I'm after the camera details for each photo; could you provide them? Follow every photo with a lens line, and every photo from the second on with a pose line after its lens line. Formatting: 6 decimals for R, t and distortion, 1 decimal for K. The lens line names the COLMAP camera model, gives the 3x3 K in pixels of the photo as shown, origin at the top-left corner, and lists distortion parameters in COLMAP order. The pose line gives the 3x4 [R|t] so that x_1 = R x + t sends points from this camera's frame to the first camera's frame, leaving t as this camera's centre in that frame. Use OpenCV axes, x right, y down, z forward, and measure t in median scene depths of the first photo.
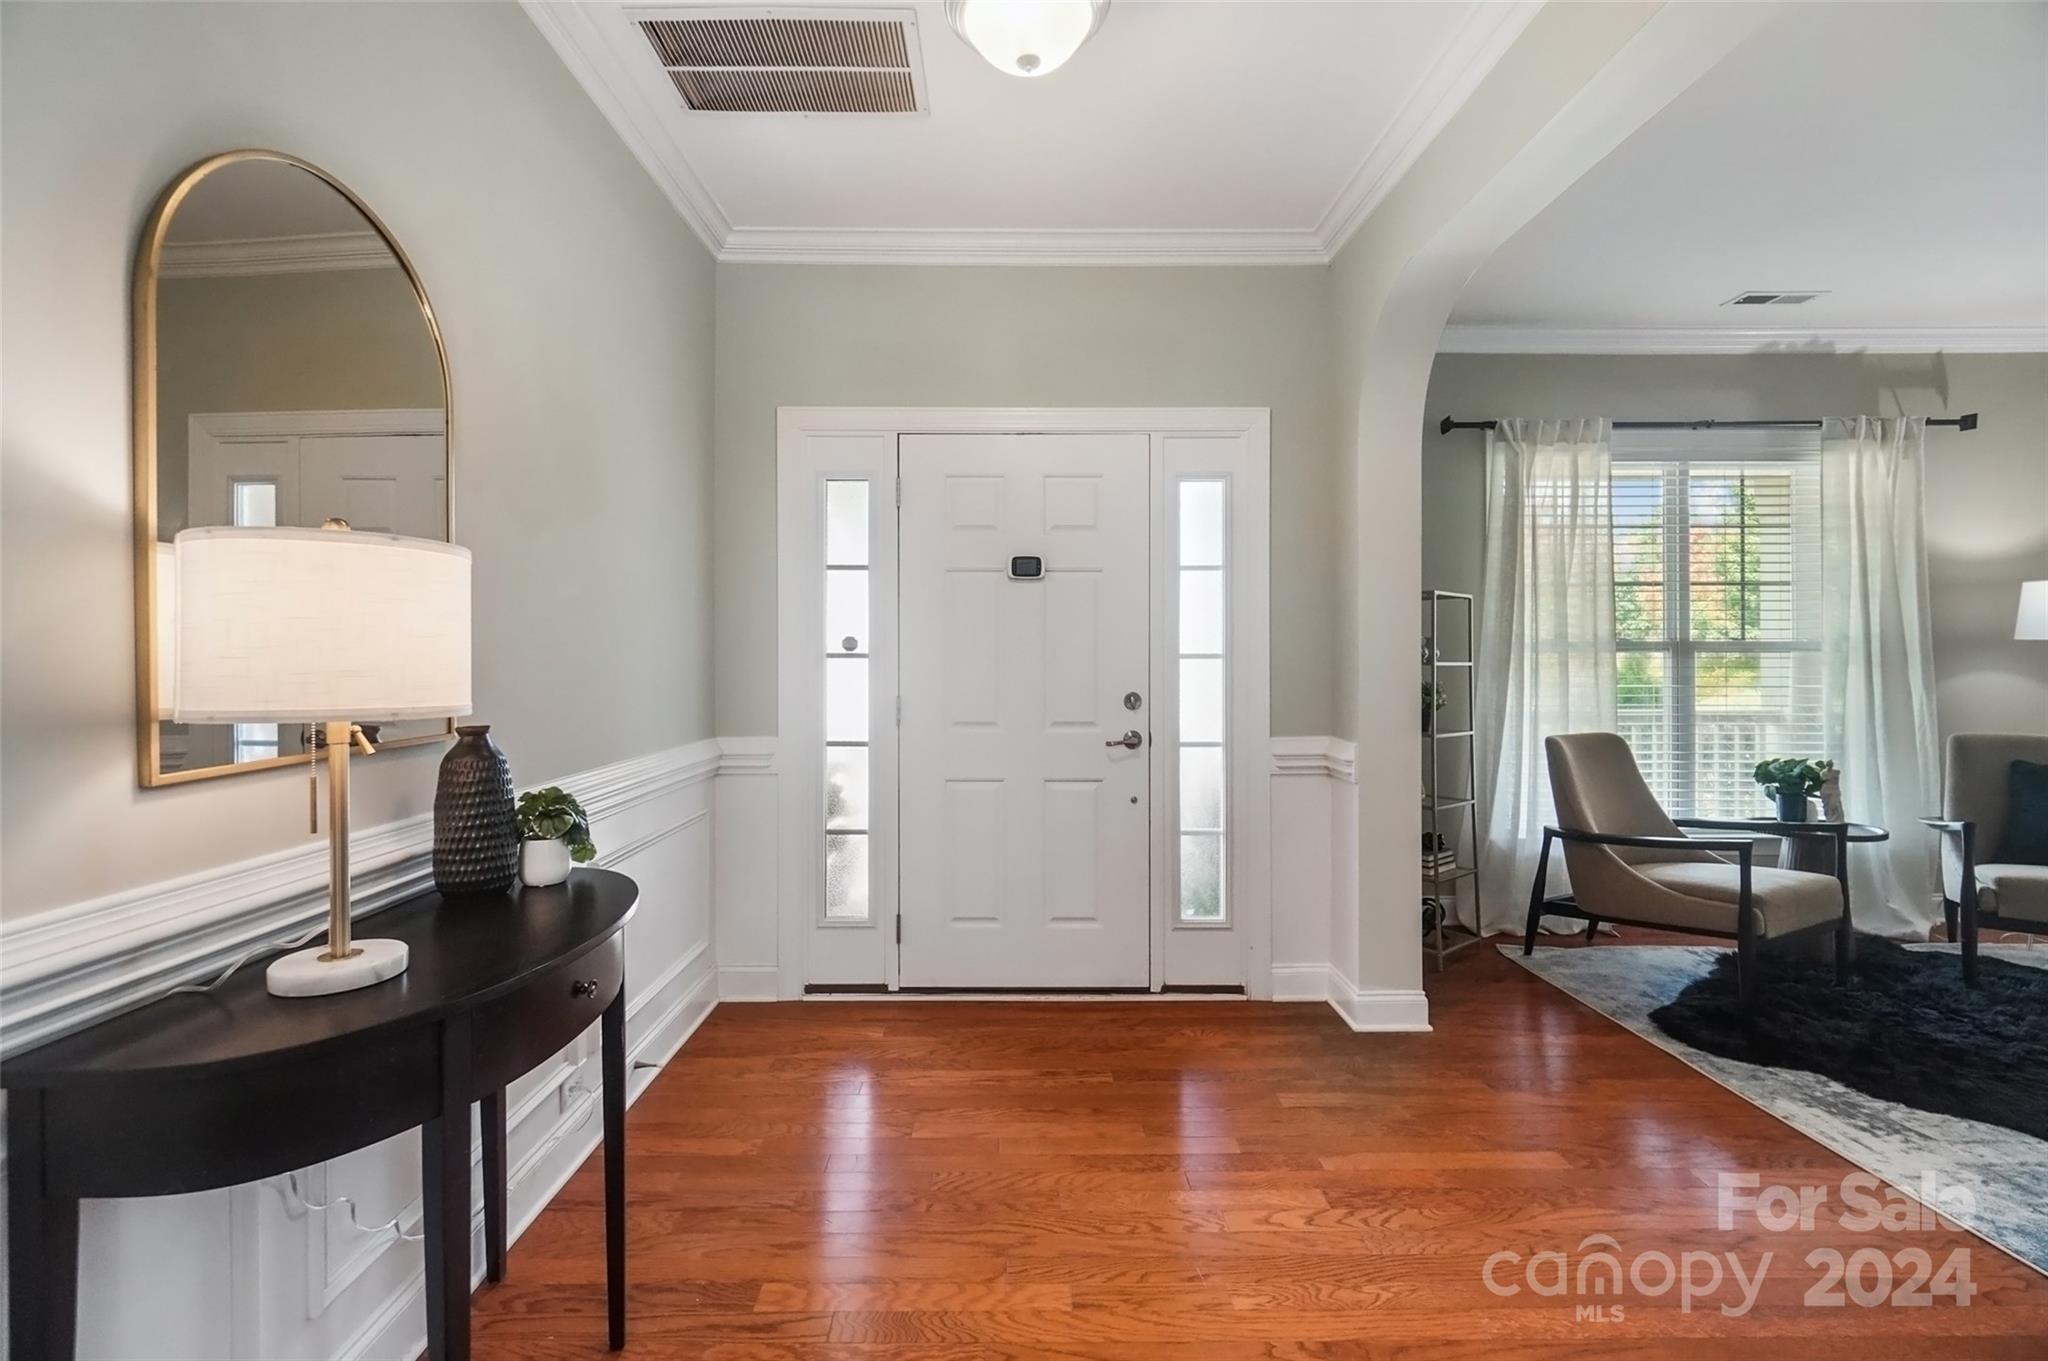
lens RADIAL K [[888.8, 0, 1012.9], [0, 888.8, 675.9], [0, 0, 1]] dist [-0.002559, -0.000435]
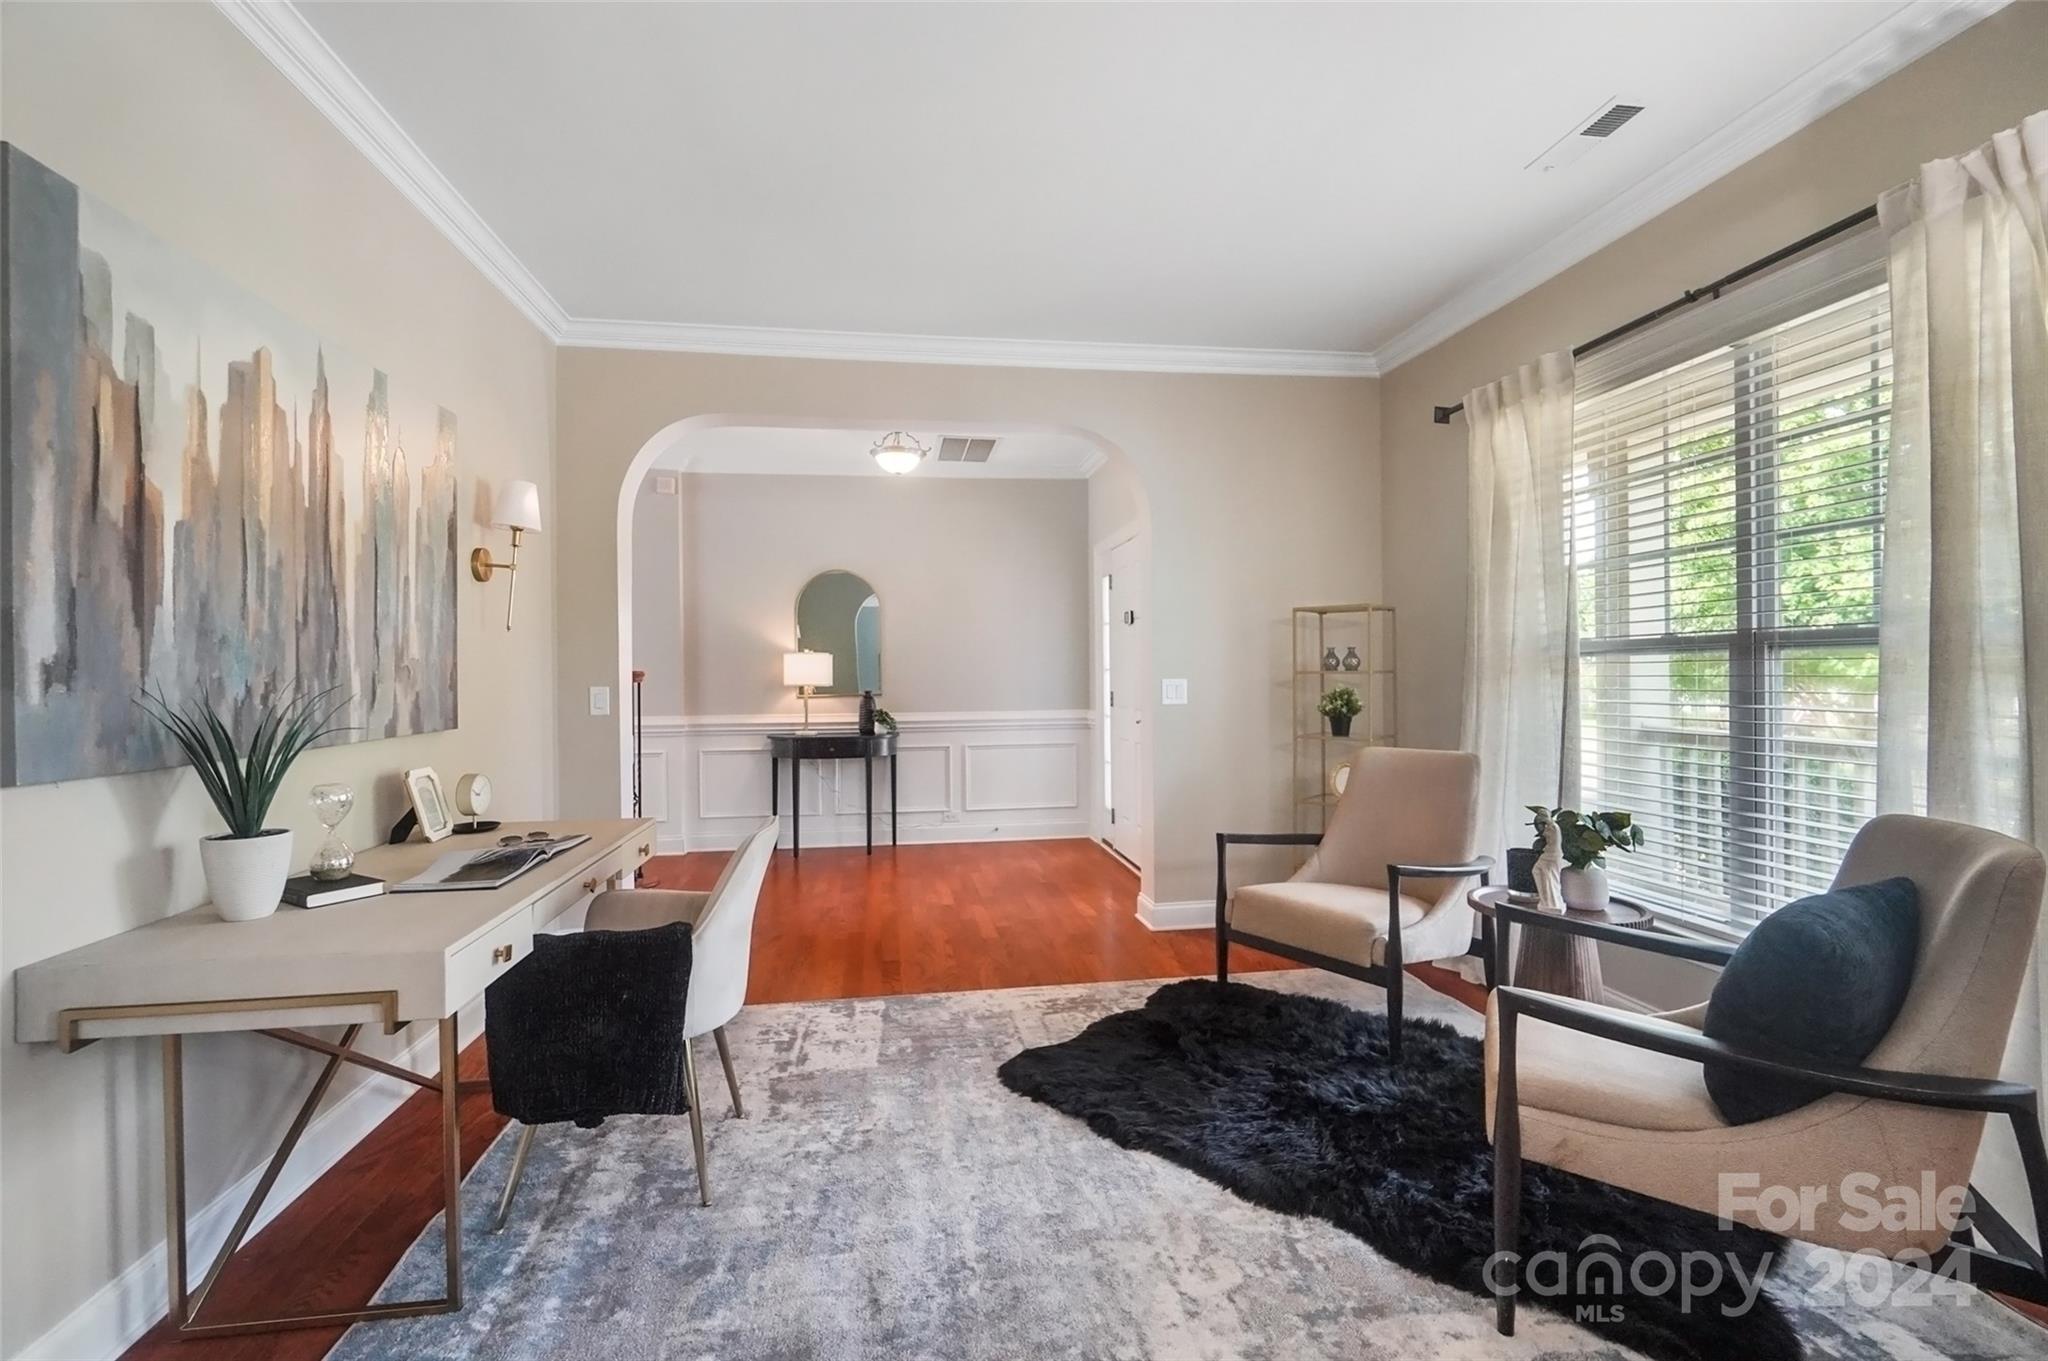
lens RADIAL K [[888.8, 0, 1012.9], [0, 888.8, 675.9], [0, 0, 1]] dist [-0.002559, -0.000435]
pose [[0.137458, -0.000848, -0.990507, 2.115919], [0.001667, 0.999998, -0.000625, -0.013651], [0.990506, -0.001565, 0.137459, 0.656649]]
